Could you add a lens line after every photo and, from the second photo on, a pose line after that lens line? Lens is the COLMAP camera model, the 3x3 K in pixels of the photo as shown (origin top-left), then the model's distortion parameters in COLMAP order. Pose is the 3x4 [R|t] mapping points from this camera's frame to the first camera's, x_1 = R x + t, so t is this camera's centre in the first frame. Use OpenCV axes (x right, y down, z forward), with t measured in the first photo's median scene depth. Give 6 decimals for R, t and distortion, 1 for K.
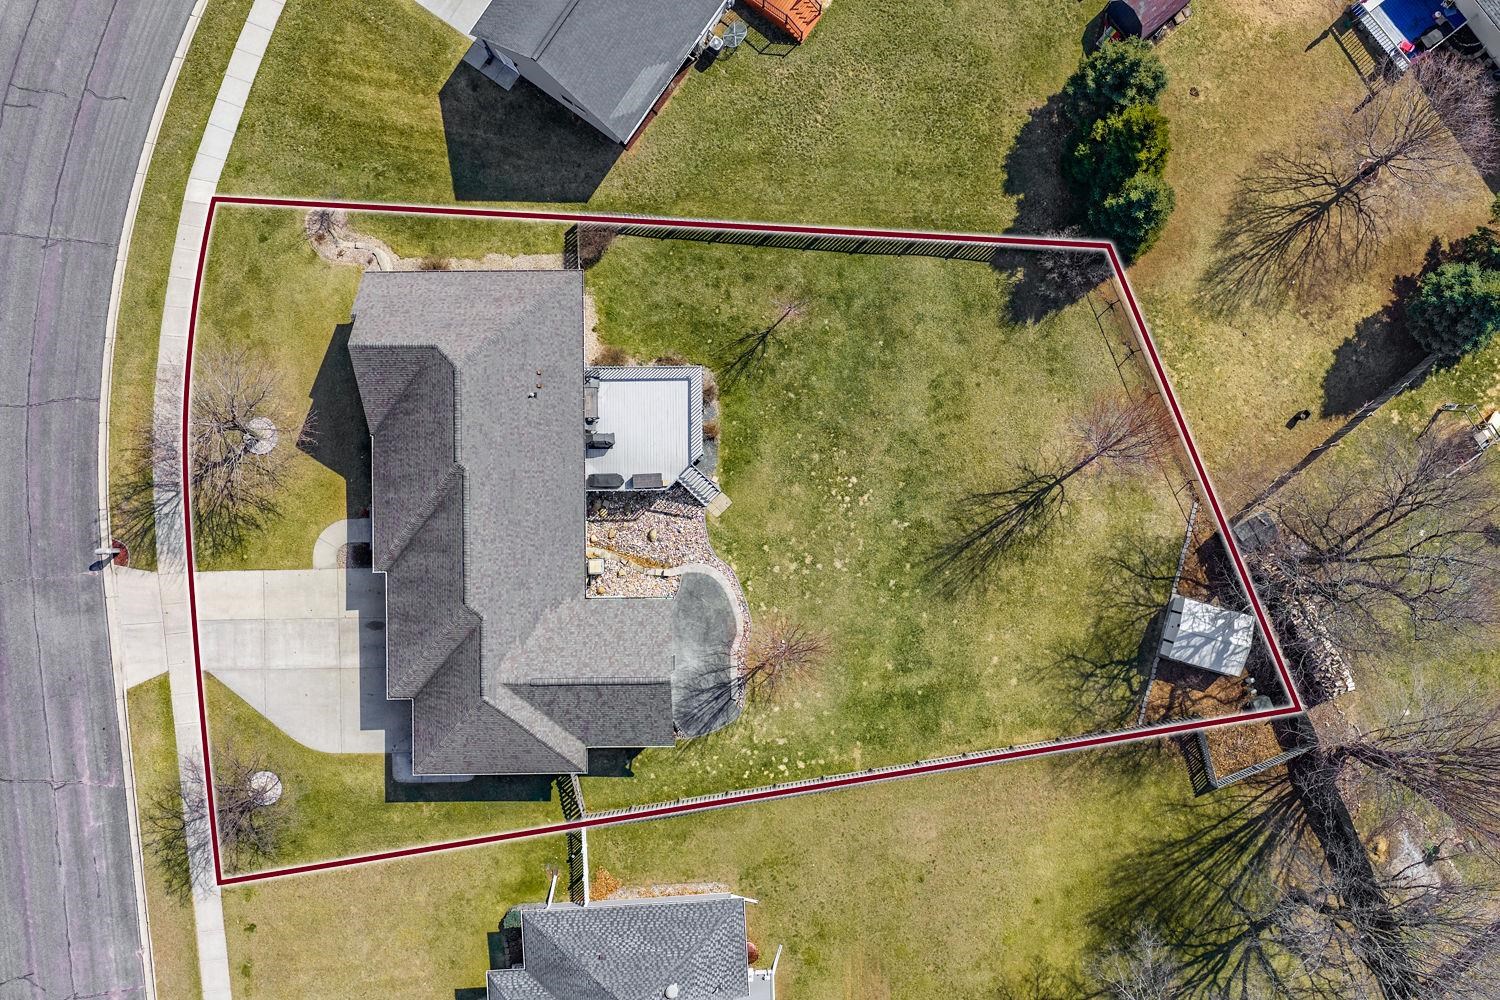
lens RADIAL K [[1257.8, 0, 750.0], [0, 1257.8, 500.0], [0, 0, 1]] dist [0.006984, -0.055472]
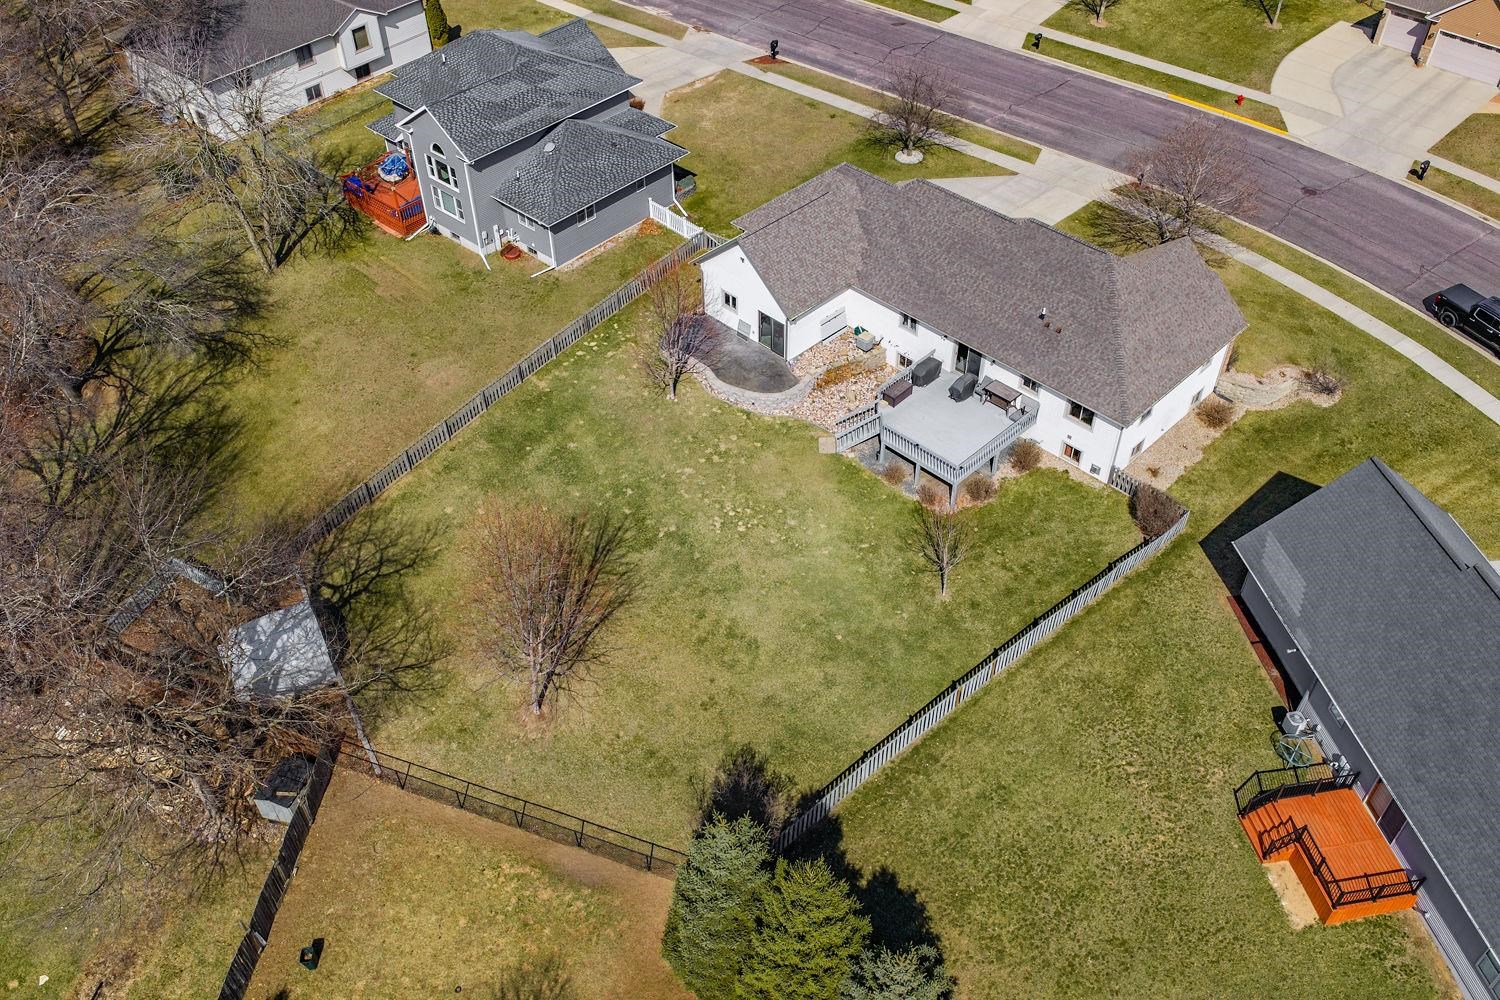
lens RADIAL K [[1257.8, 0, 750.0], [0, 1257.8, 500.0], [0, 0, 1]] dist [0.006984, -0.055472]
pose [[-0.710107, 0.482740, -0.512553, 0.507008], [-0.704003, -0.475061, 0.527918, -0.461625], [0.011354, 0.735717, 0.677194, 0.407291]]
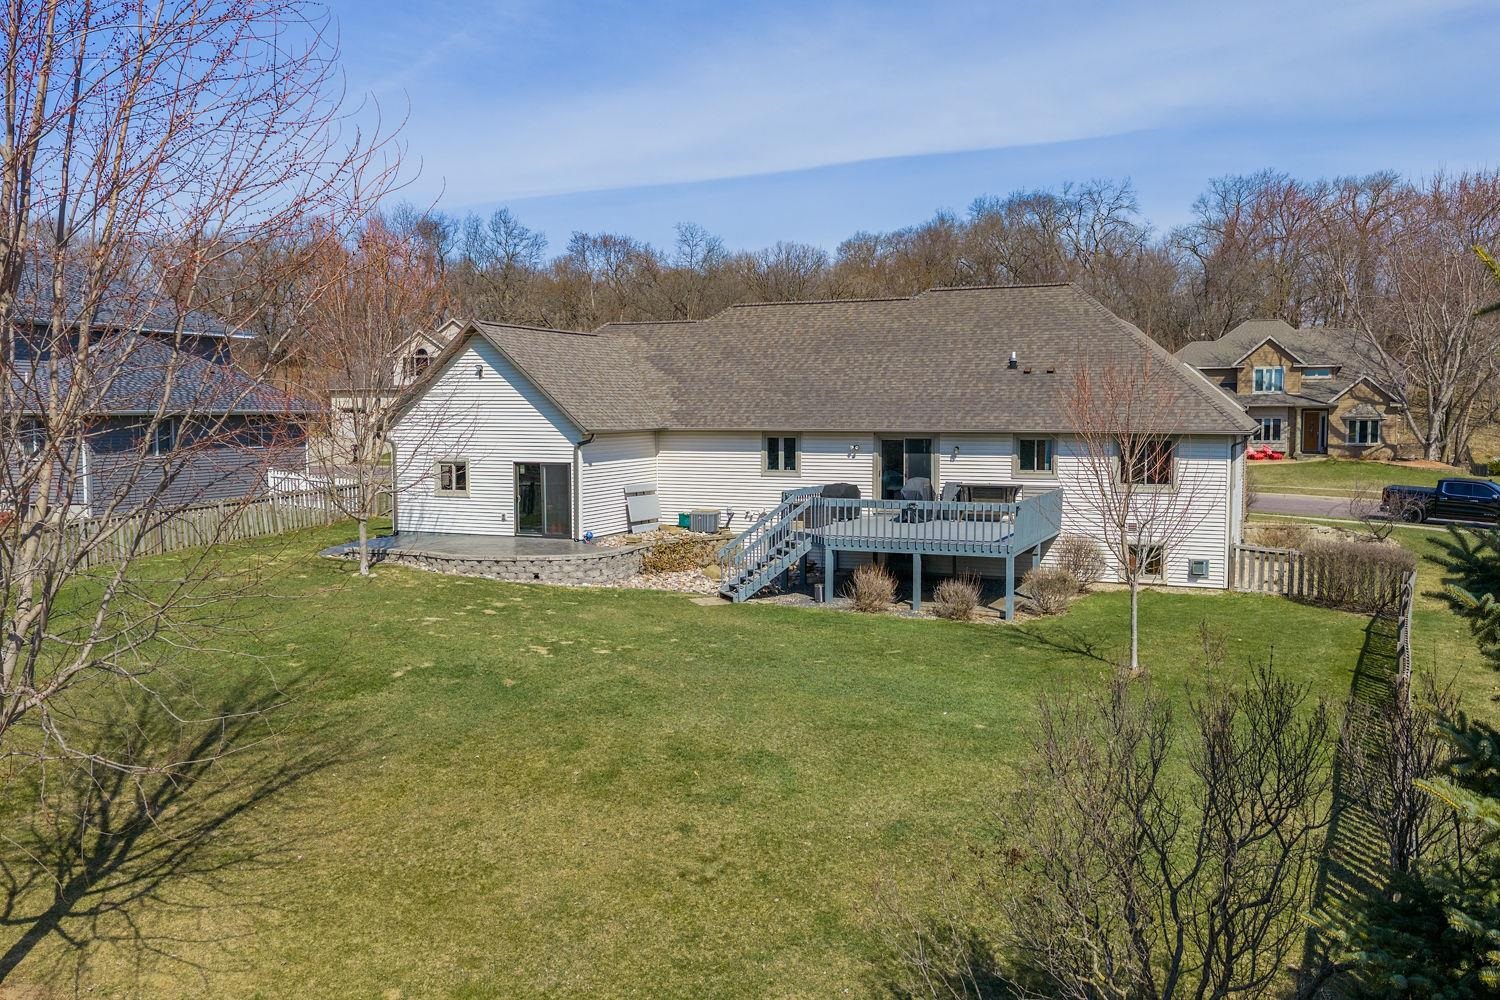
lens RADIAL K [[1257.8, 0, 750.0], [0, 1257.8, 500.0], [0, 0, 1]] dist [0.006984, -0.055472]
pose [[-0.407186, 0.068371, -0.910783, 0.377557], [-0.913268, -0.017512, 0.406982, -0.192548], [0.011876, 0.997506, 0.069572, 0.934886]]
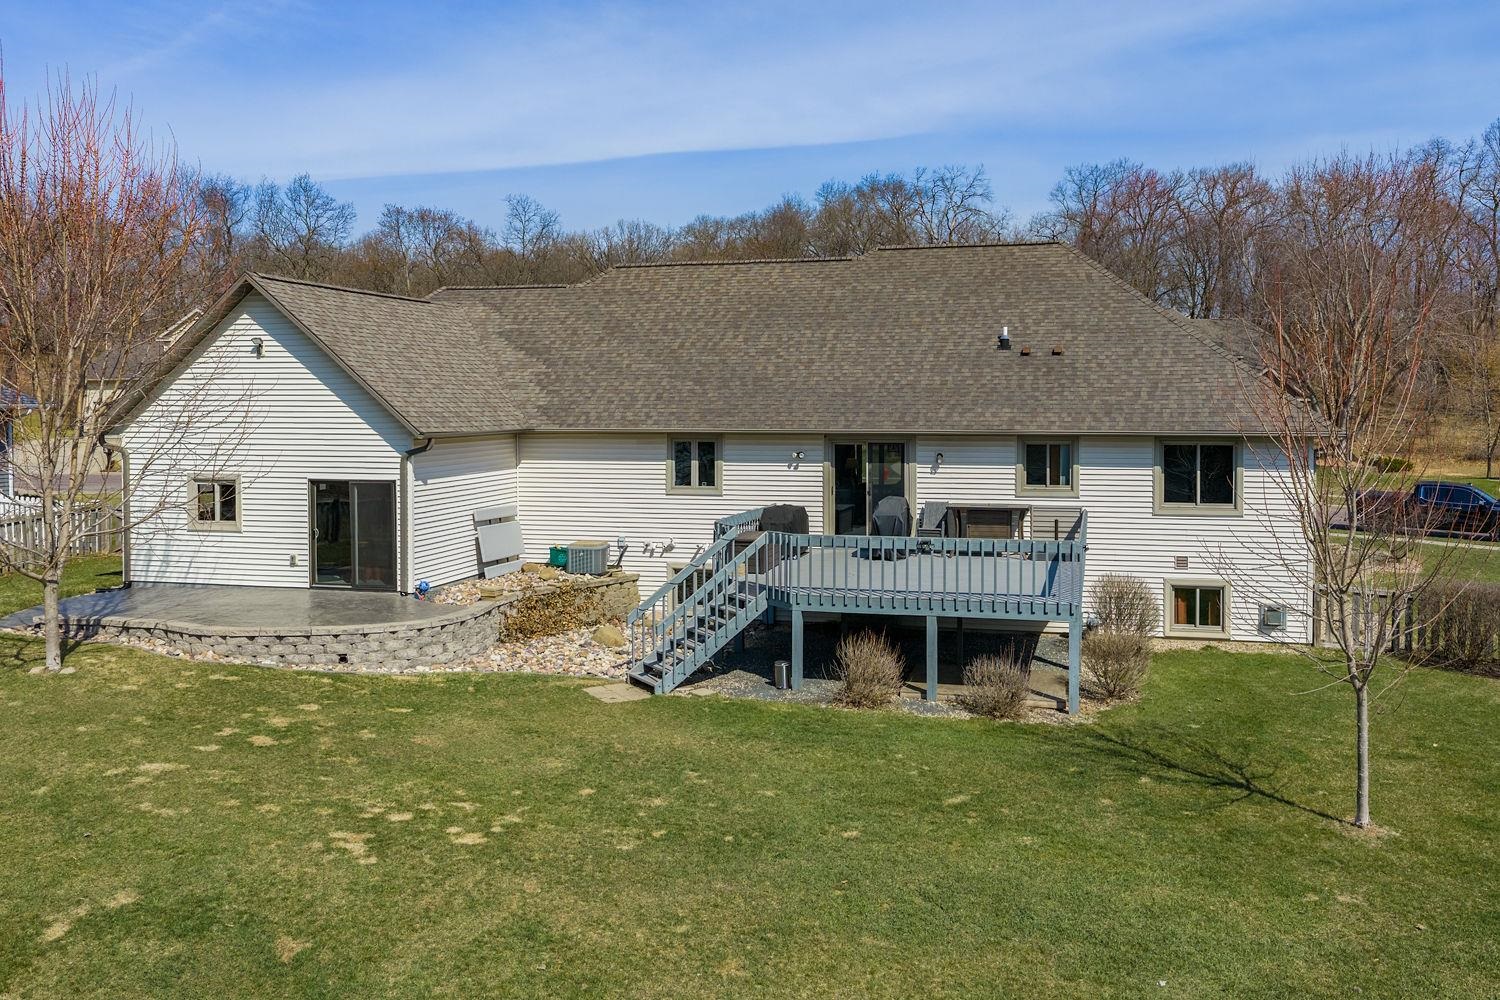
lens RADIAL K [[1270.7, 0, 780.4], [0, 1270.7, 433.7], [0, 0, 1]] dist [0.004173, -0.020044]
pose [[-0.251696, 0.024957, -0.967485, 0.253540], [-0.967740, 0.005254, 0.251898, -0.109057], [0.011370, 0.999675, 0.022829, 0.934639]]
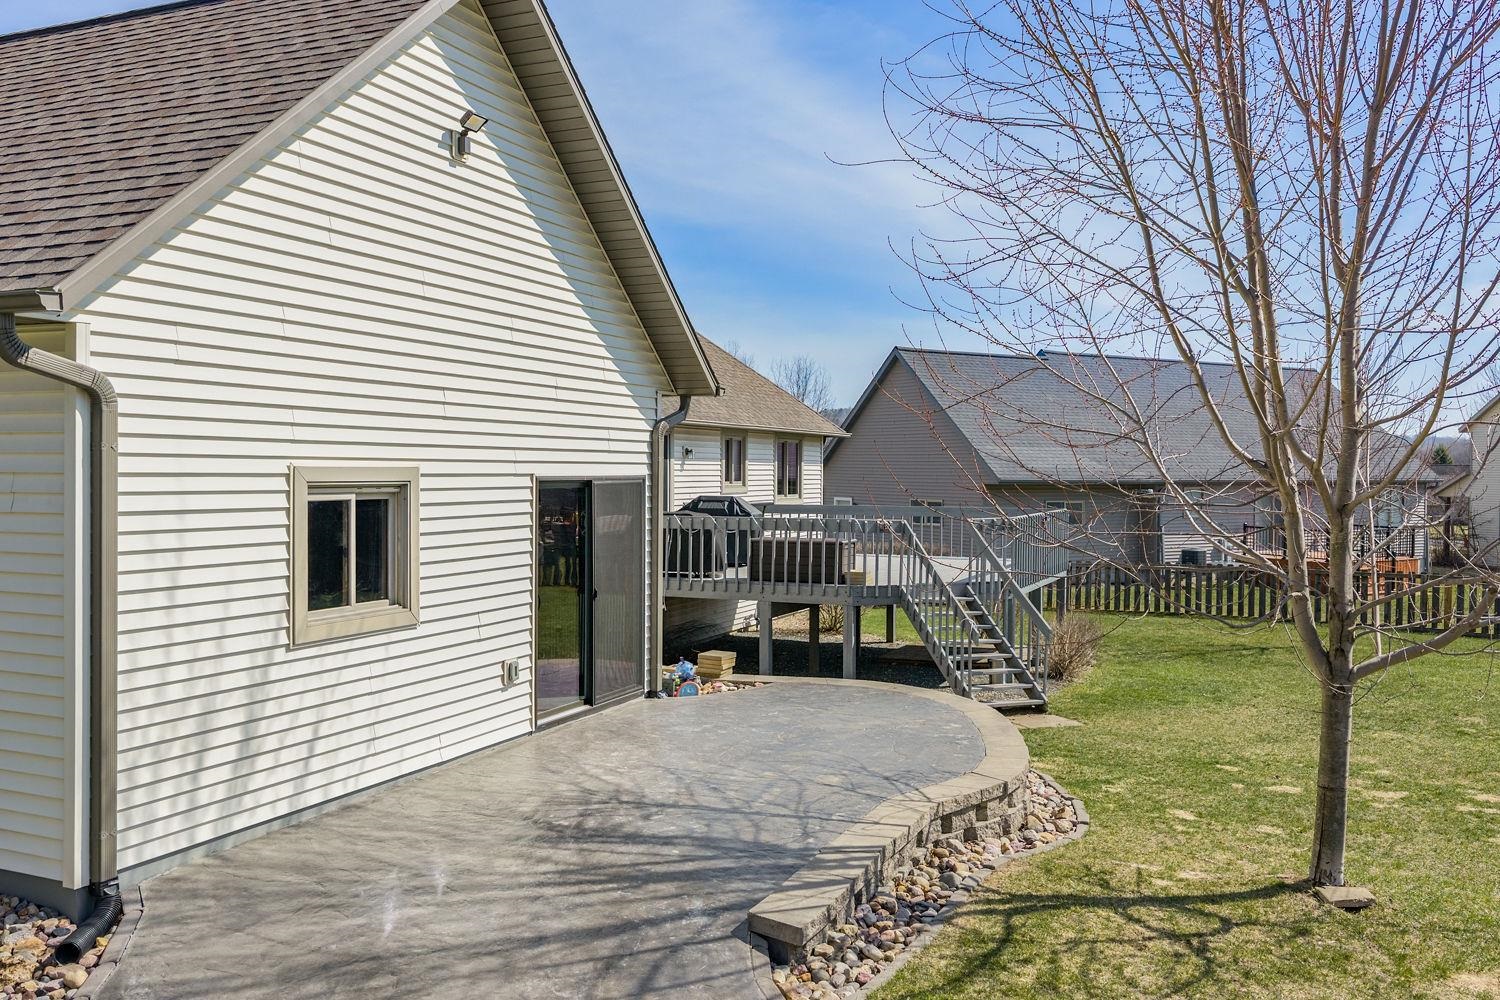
lens RADIAL K [[1257.8, 0, 750.0], [0, 1257.8, 500.0], [0, 0, 1]] dist [0.006984, -0.055472]
pose [[0.910355, 0.022529, -0.413214, 0.018981], [-0.413759, 0.031323, -0.909847, 0.251694], [-0.007554, 0.999255, 0.037837, 0.951502]]
